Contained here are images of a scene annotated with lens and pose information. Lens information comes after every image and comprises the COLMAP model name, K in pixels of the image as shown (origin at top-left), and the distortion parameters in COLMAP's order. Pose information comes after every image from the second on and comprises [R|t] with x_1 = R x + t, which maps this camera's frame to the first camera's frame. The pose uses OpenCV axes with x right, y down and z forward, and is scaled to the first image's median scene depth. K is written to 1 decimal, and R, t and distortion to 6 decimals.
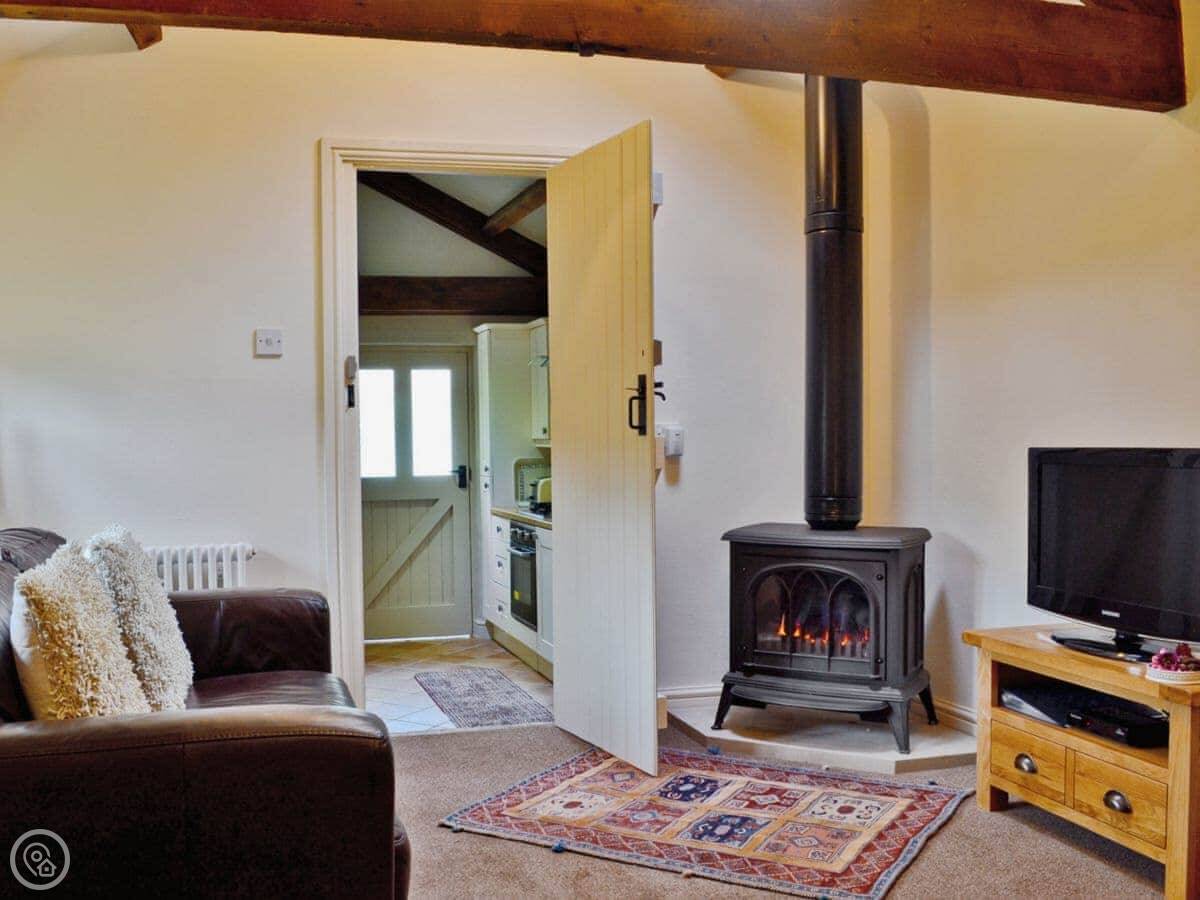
lens RADIAL K [[1116.8, 0, 600.0], [0, 1116.8, 450.0], [0, 0, 1]] dist [-0.075211, -0.009641]
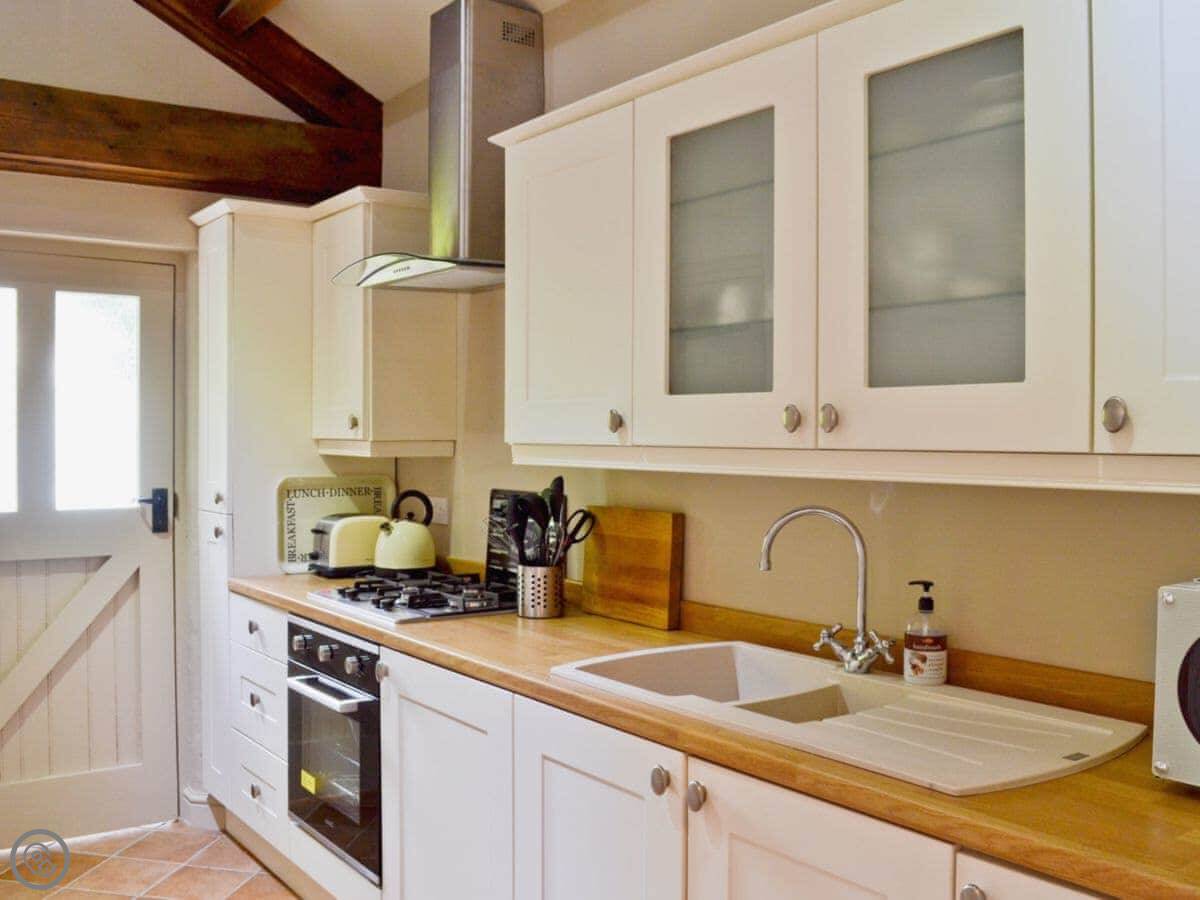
lens RADIAL K [[1116.8, 0, 600.0], [0, 1116.8, 450.0], [0, 0, 1]] dist [-0.075211, -0.009641]
pose [[0.949311, 0.014044, 0.314025, -0.095056], [-0.014657, 0.999892, -0.000408, -0.006354], [-0.313997, -0.004216, 0.949415, 0.483615]]
